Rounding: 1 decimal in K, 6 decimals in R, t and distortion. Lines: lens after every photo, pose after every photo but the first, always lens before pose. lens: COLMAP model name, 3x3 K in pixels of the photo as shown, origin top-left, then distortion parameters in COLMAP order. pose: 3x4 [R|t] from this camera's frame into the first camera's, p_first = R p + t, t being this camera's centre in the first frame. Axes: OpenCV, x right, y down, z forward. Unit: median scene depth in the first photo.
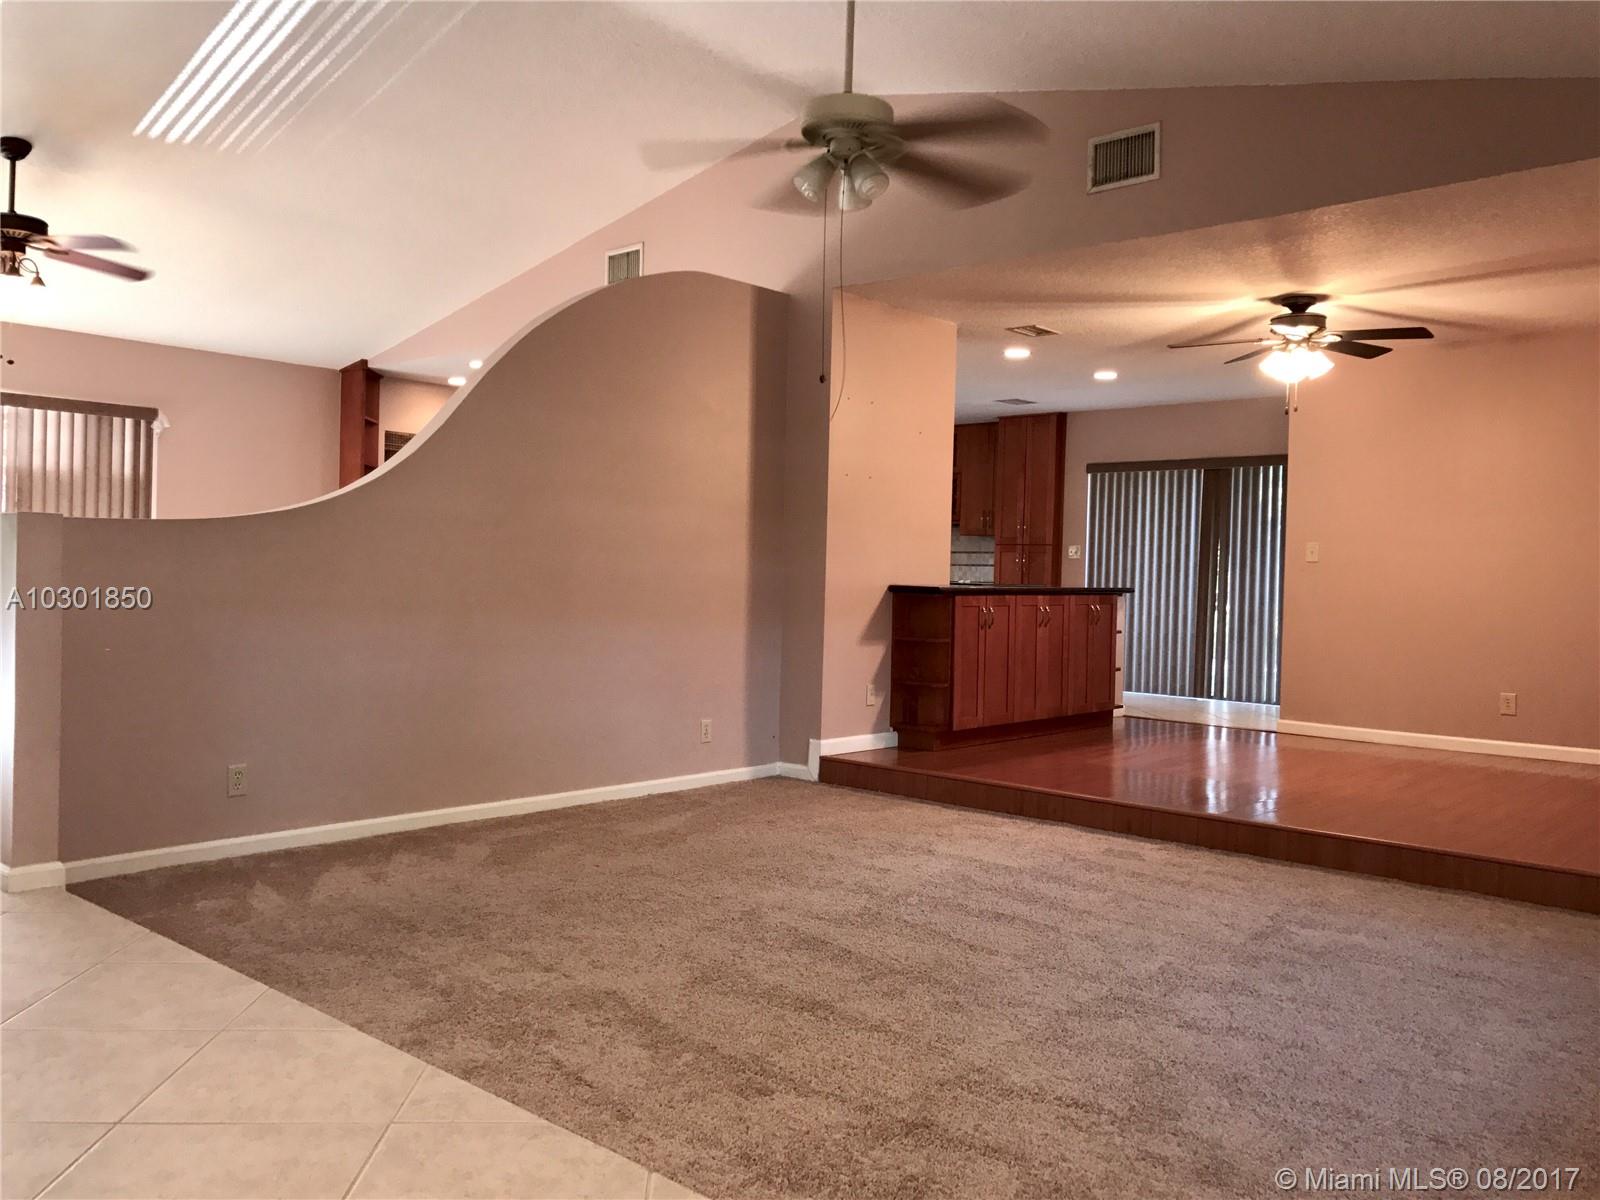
lens RADIAL K [[1305.2, 0, 788.4], [0, 1305.2, 601.2], [0, 0, 1]] dist [0.058612, -0.083529]
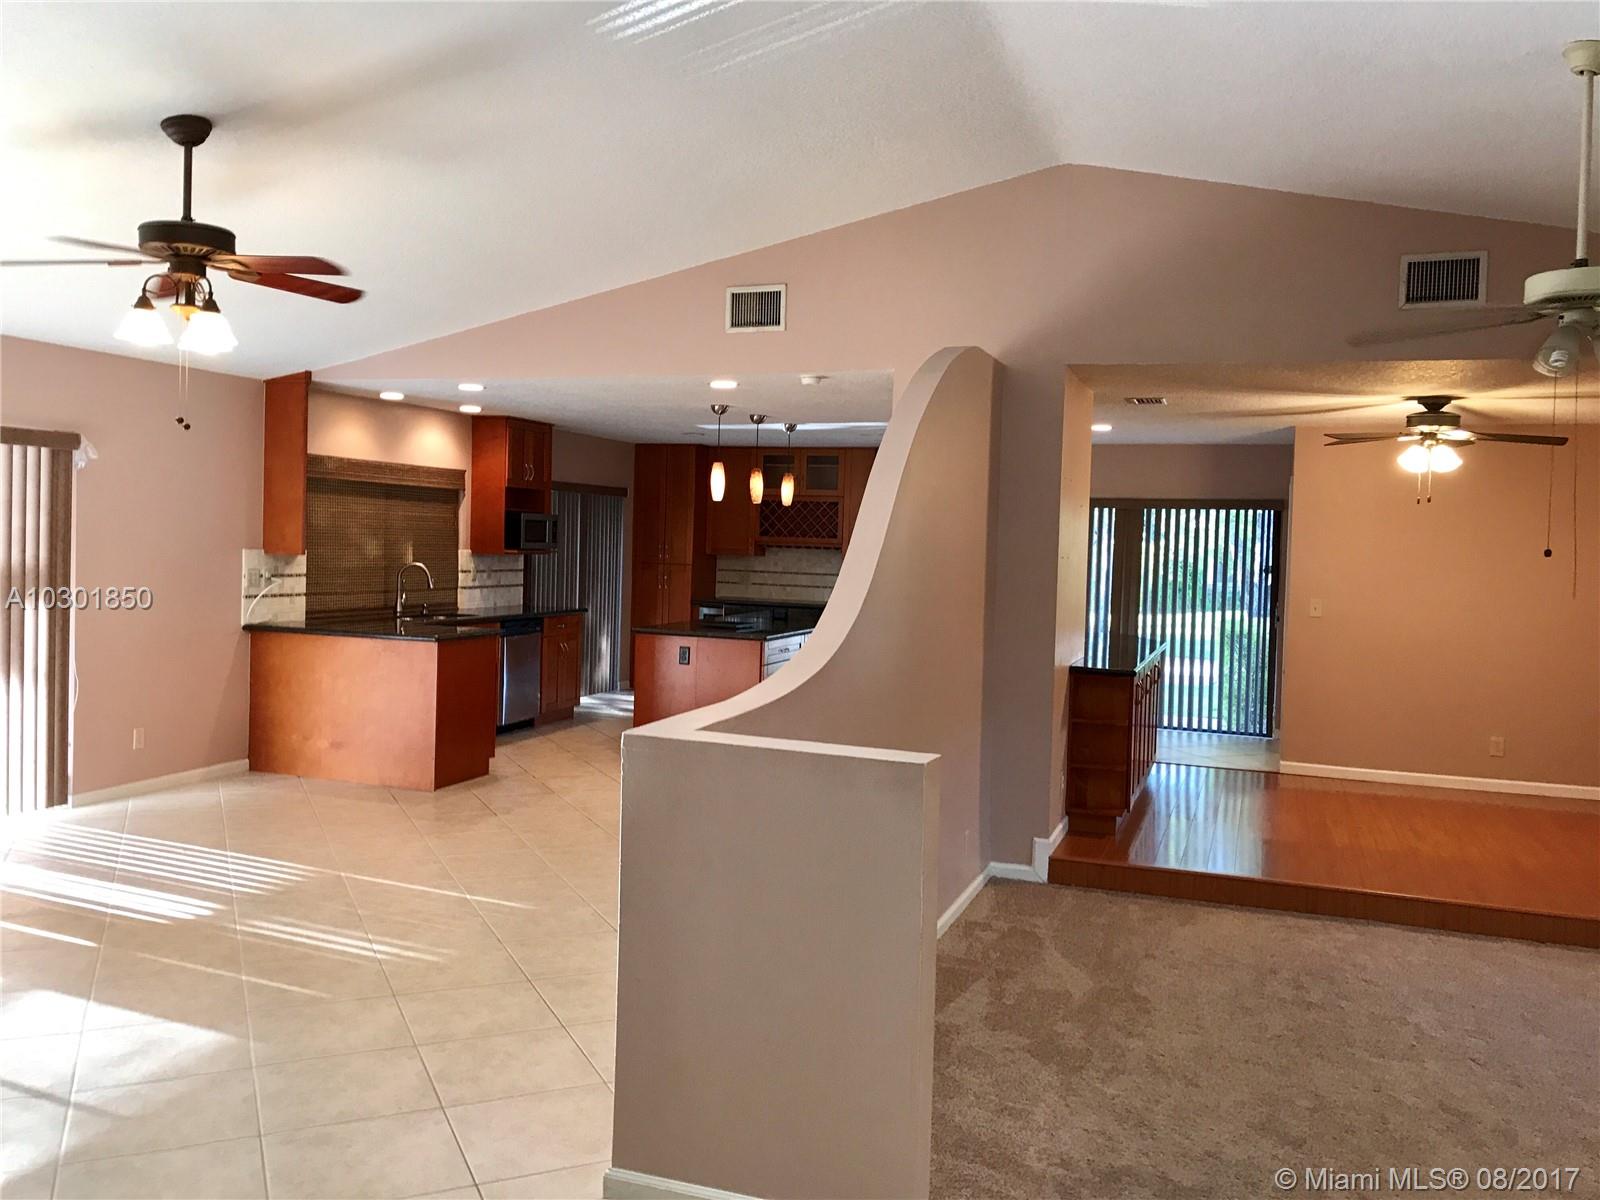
lens RADIAL K [[1309.0, 0, 805.0], [0, 1309.0, 591.2], [0, 0, 1]] dist [0.012538, 0.000249]
pose [[0.929853, -0.010644, 0.367778, -0.483249], [0.001537, 0.999685, 0.025046, -0.096597], [-0.367928, -0.022724, 0.929576, 0.177935]]
